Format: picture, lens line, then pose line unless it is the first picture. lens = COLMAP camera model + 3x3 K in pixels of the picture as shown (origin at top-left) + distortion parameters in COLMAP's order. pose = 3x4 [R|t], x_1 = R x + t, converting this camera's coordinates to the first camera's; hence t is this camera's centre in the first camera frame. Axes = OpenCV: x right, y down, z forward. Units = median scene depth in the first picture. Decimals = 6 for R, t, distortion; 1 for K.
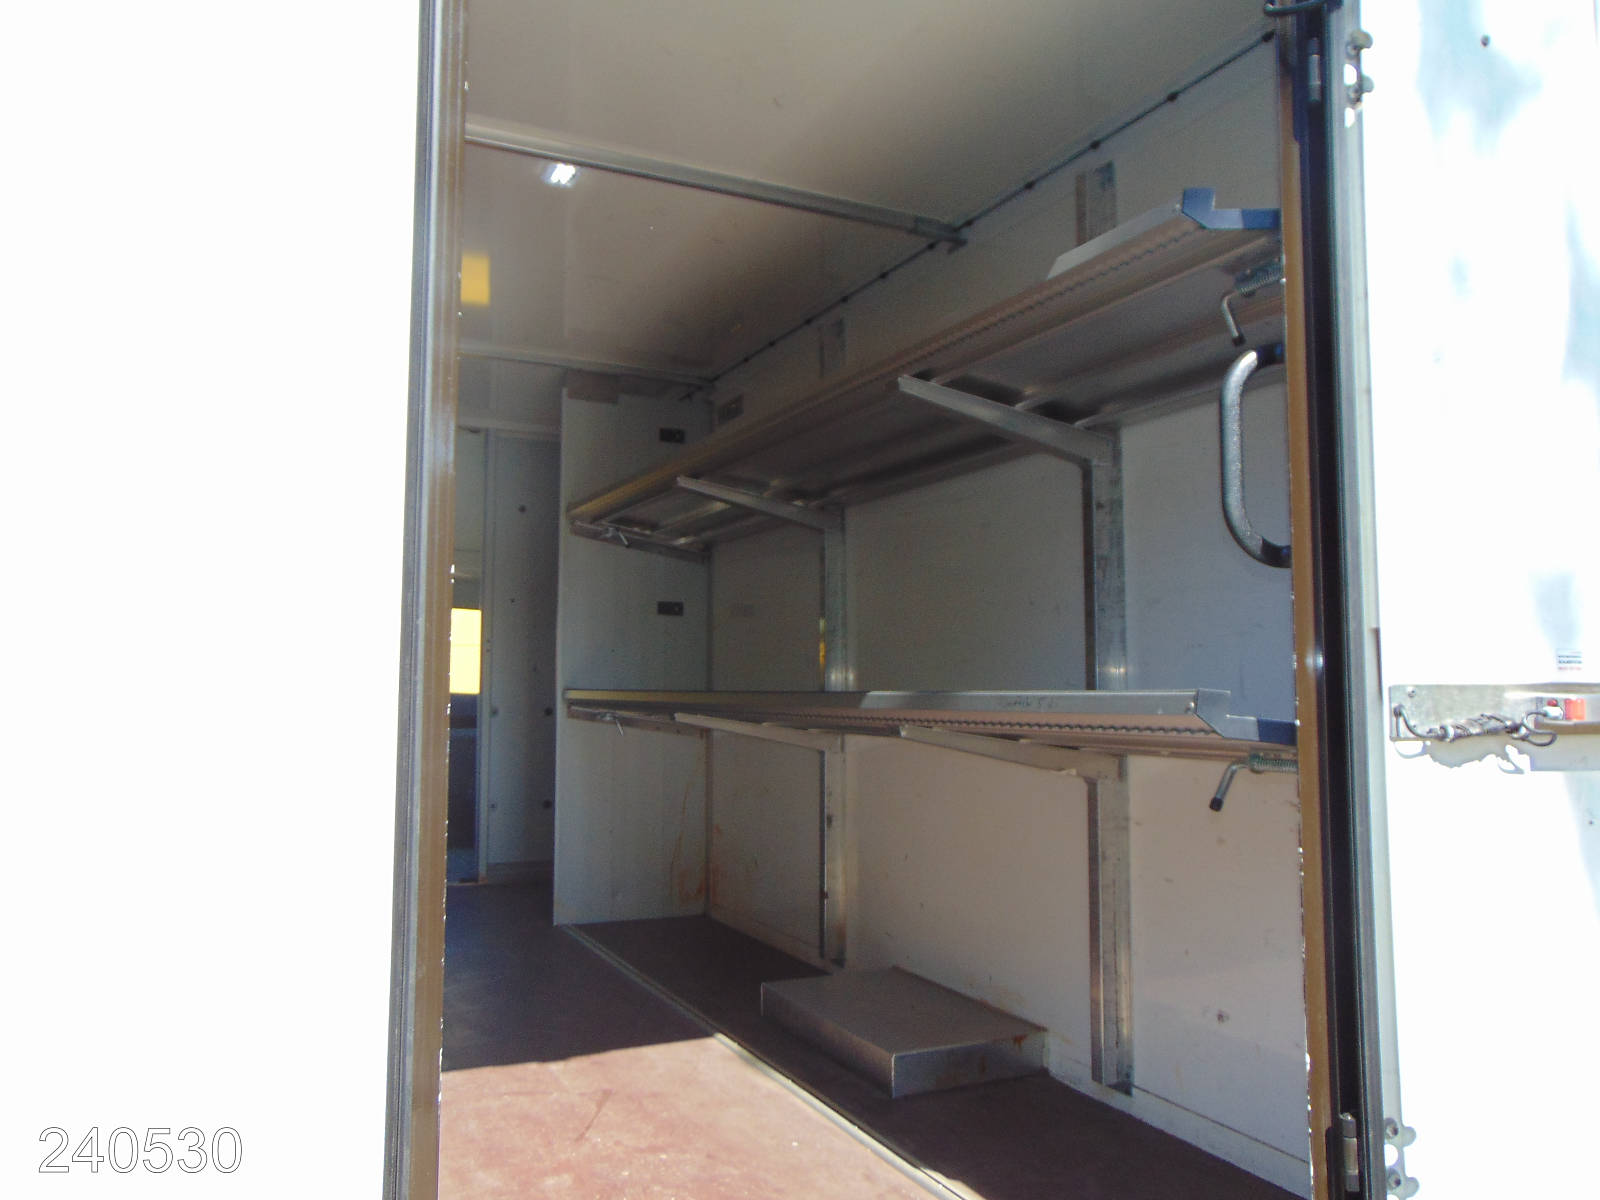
lens RADIAL K [[1189.8, 0, 796.6], [0, 1189.8, 603.2], [0, 0, 1]] dist [0.000598, 0.002257]
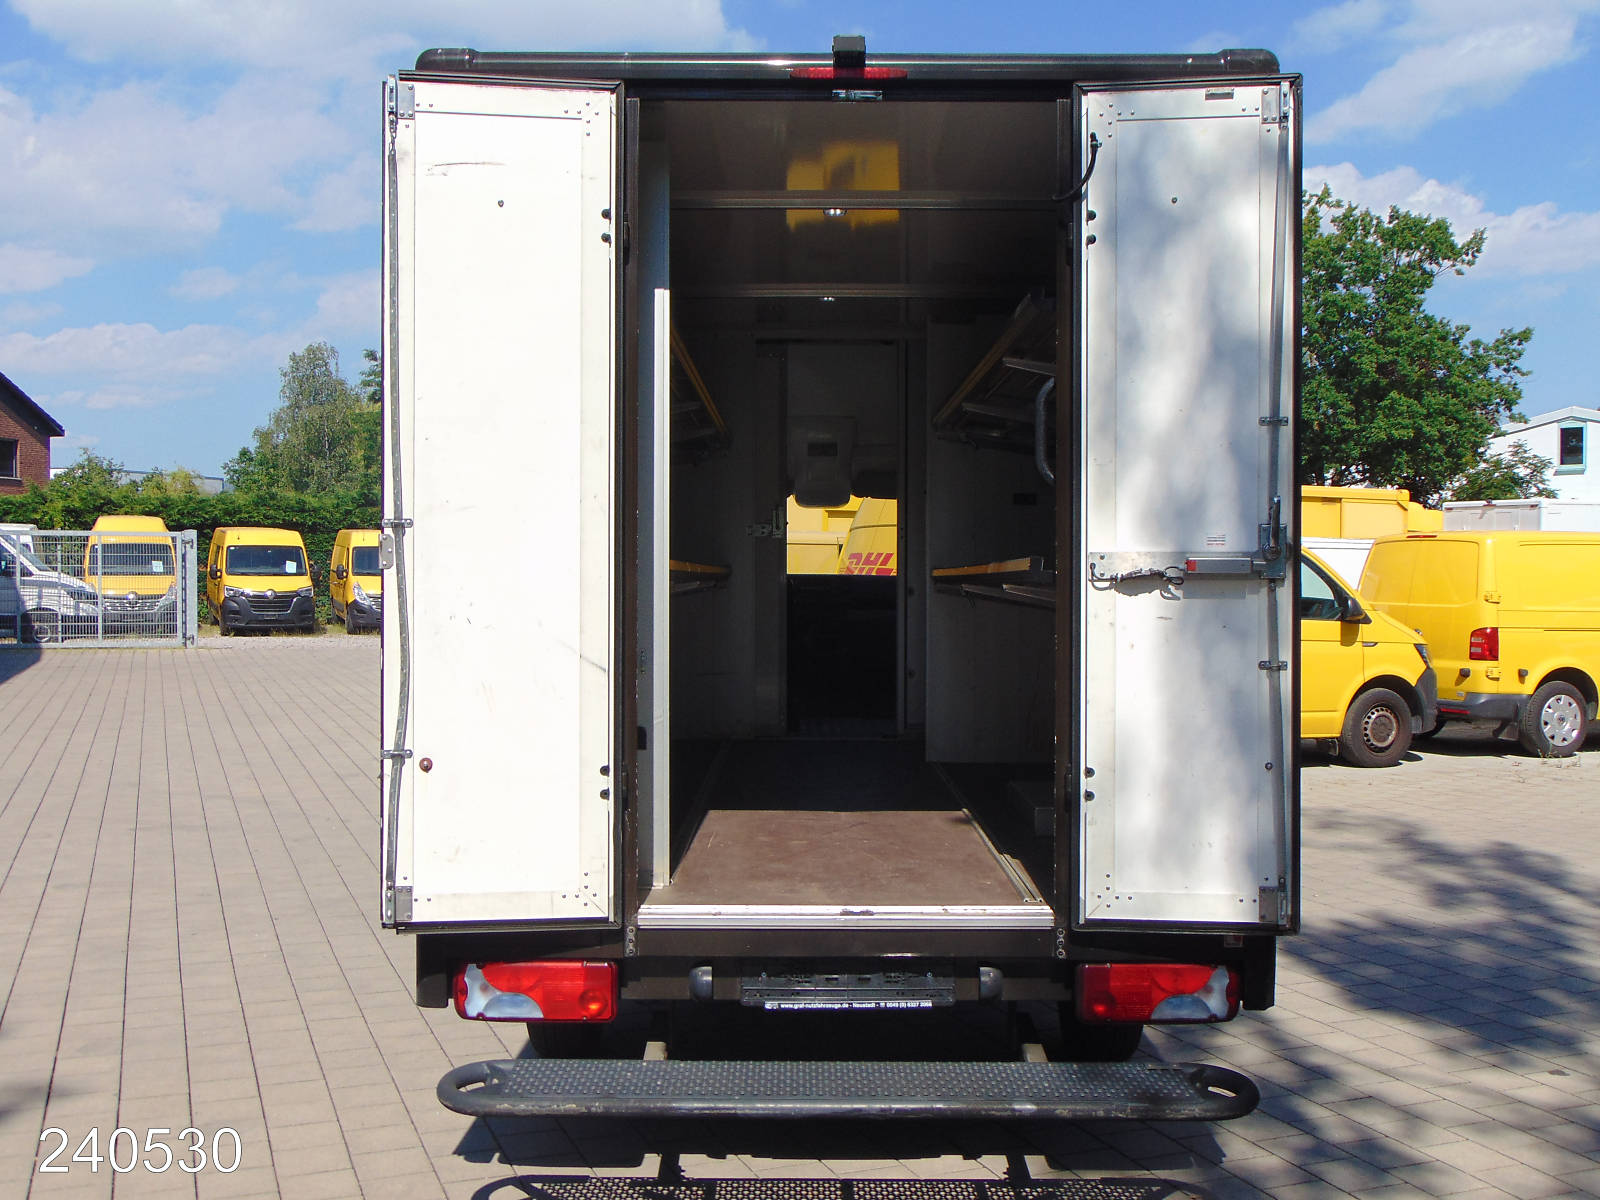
lens RADIAL K [[1634.9, 0, 801.6], [0, 1634.9, 597.0], [0, 0, 1]] dist [0.007999, 0.000000]
pose [[0.896498, -0.000359, -0.443048, 1.233788], [0.035853, 0.996779, 0.071740, -0.067722], [0.441595, -0.080199, 0.893623, -1.579571]]
